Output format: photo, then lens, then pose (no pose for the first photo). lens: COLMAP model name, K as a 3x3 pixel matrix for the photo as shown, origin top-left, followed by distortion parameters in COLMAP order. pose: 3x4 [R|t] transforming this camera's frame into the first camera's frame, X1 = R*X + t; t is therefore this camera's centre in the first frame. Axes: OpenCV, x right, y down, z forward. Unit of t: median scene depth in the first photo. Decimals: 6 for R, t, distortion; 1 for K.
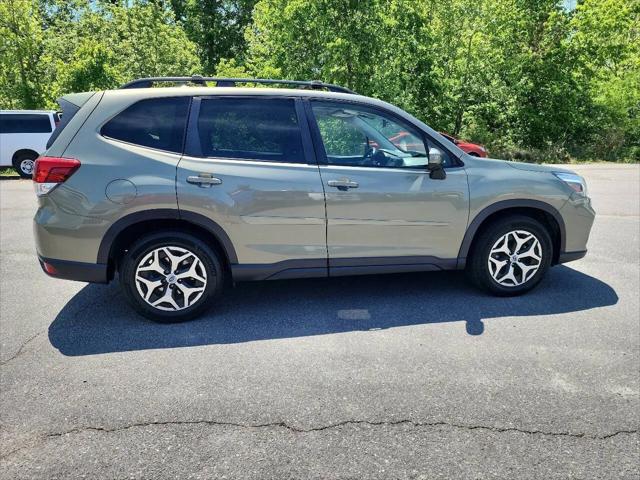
lens RADIAL K [[443.1, 0, 318.6], [0, 443.1, 240.5], [0, 0, 1]] dist [0.041687, -0.031803]
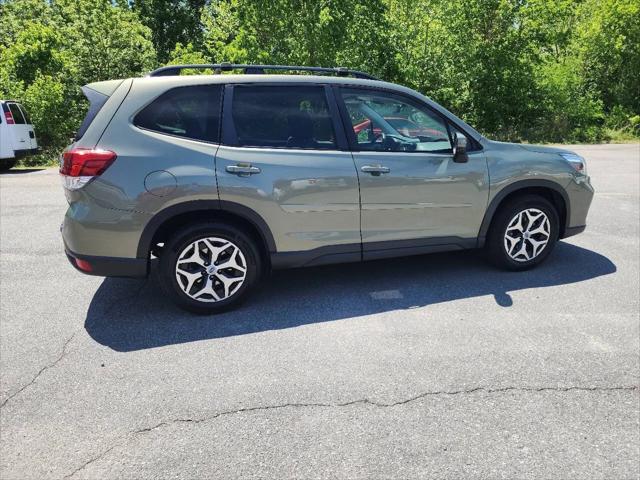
lens RADIAL K [[441.4, 0, 321.3], [0, 441.4, 241.7], [0, 0, 1]] dist [0.035108, -0.018945]
pose [[0.992997, -0.045172, 0.109164, -0.190642], [0.041784, 0.998577, 0.033129, 0.000348], [-0.110505, -0.028336, 0.993472, -0.006500]]
